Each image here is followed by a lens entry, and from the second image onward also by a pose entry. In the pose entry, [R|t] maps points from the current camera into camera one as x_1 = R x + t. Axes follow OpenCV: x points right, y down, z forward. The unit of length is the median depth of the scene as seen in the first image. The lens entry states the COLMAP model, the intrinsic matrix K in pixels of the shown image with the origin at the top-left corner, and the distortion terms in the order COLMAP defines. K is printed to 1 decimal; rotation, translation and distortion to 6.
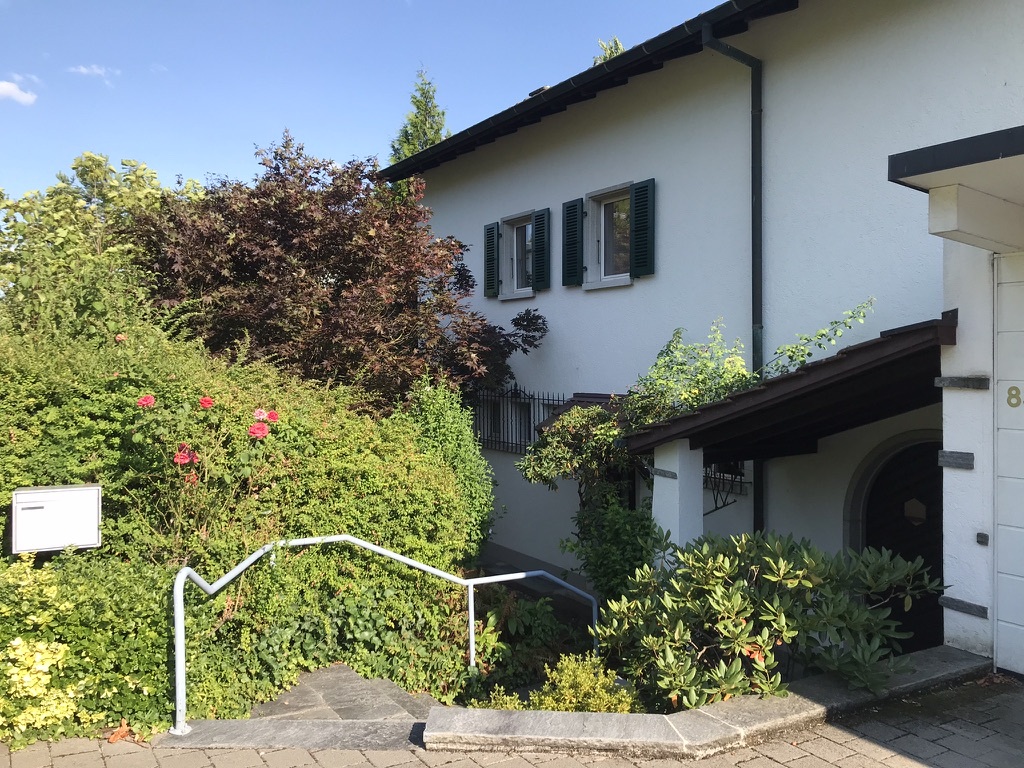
lens RADIAL K [[845.4, 0, 505.8], [0, 845.4, 388.2], [0, 0, 1]] dist [-0.005019, 0.008123]
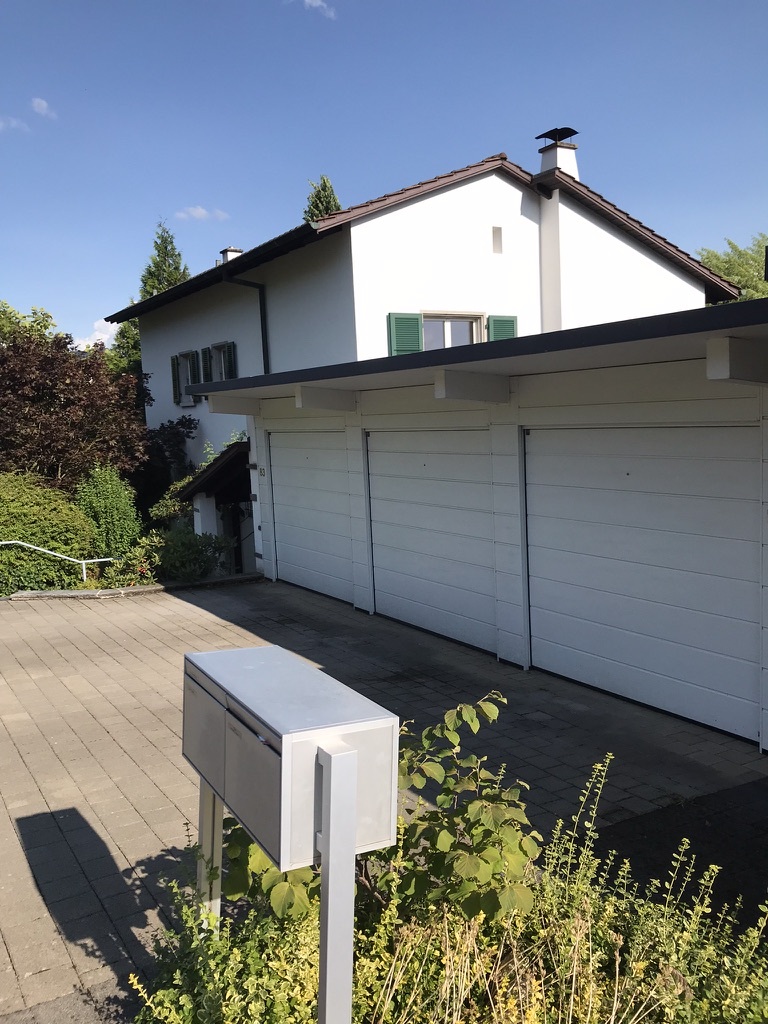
lens RADIAL K [[845.4, 0, 391.0], [0, 845.4, 512.2], [0, 0, 1]] dist [-0.005019, 0.008123]
pose [[0.998999, -0.041748, 0.016044, 0.735885], [0.040352, 0.996039, 0.079238, -0.042124], [-0.019289, -0.078511, 0.996727, -1.211146]]
